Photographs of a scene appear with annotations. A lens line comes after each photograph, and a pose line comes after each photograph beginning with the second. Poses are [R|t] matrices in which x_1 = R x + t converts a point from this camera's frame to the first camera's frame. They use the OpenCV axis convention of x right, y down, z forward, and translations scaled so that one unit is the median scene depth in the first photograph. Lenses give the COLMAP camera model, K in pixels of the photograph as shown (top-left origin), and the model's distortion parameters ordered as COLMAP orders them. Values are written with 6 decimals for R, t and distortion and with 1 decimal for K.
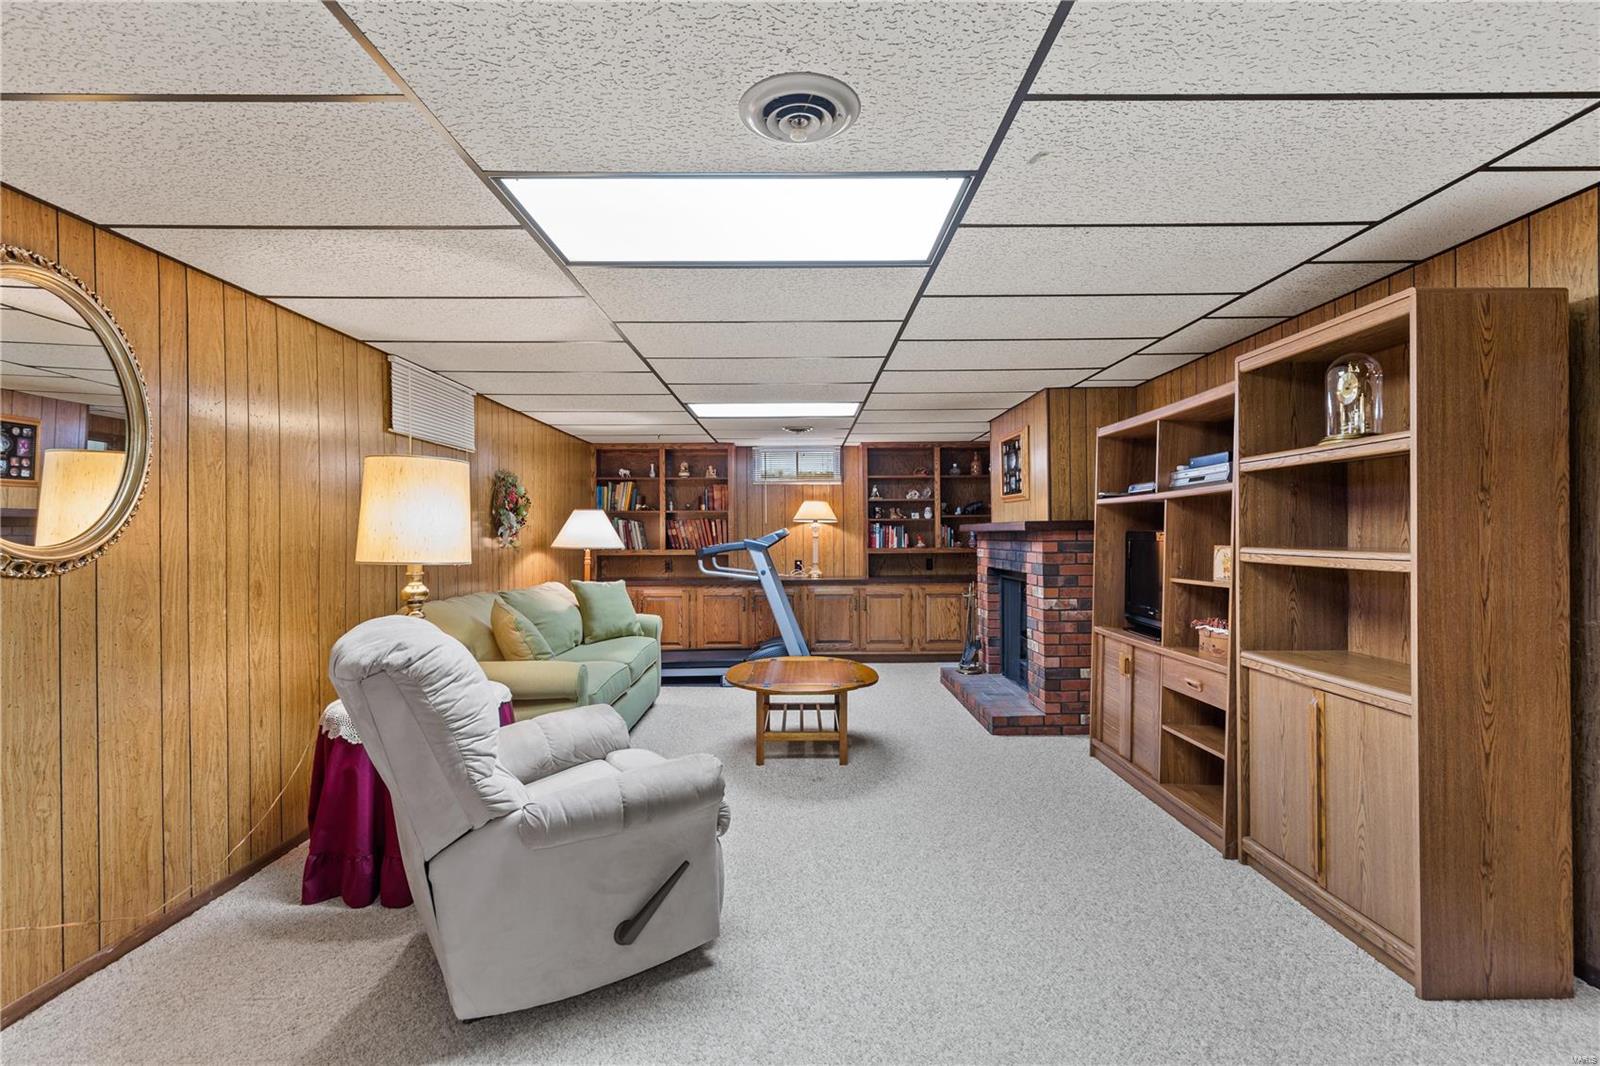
lens RADIAL K [[725.1, 0, 810.4], [0, 725.1, 537.7], [0, 0, 1]] dist [-0.001498, -0.000734]
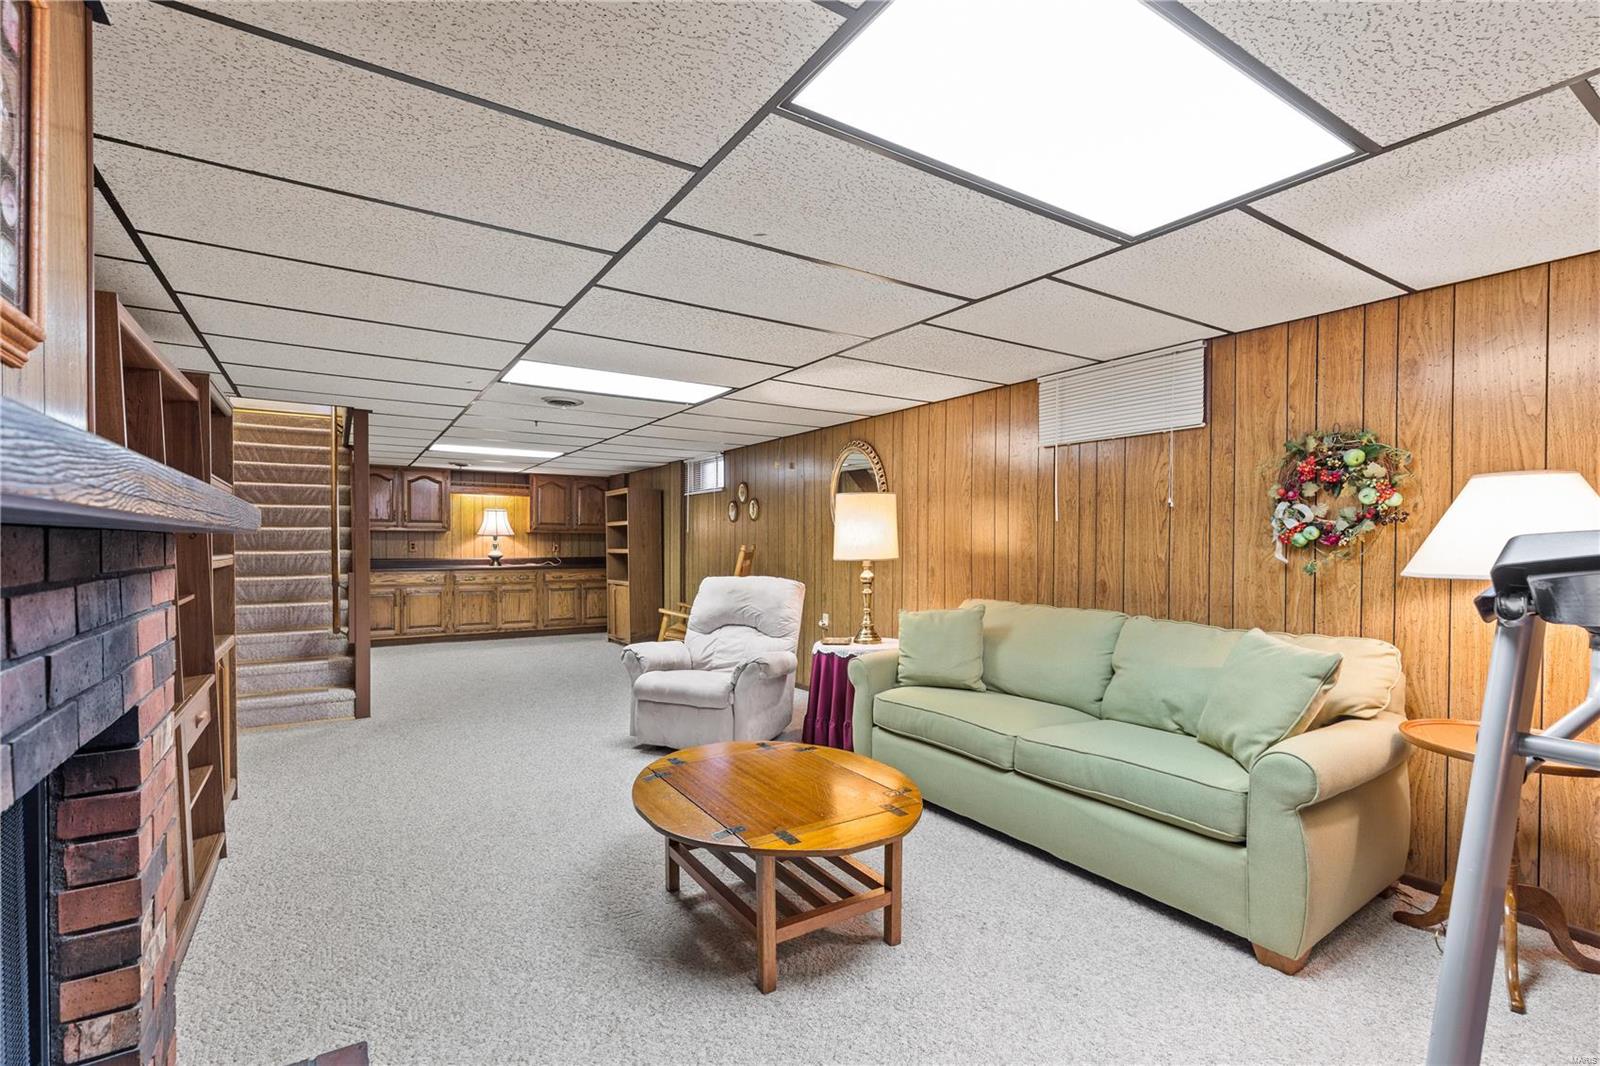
lens RADIAL K [[725.1, 0, 810.4], [0, 725.1, 537.7], [0, 0, 1]] dist [-0.001498, -0.000734]
pose [[-0.844003, 0.002943, -0.536331, 0.414639], [0.004091, 0.999991, -0.000952, -0.010422], [0.536323, -0.002998, -0.844007, 2.306501]]
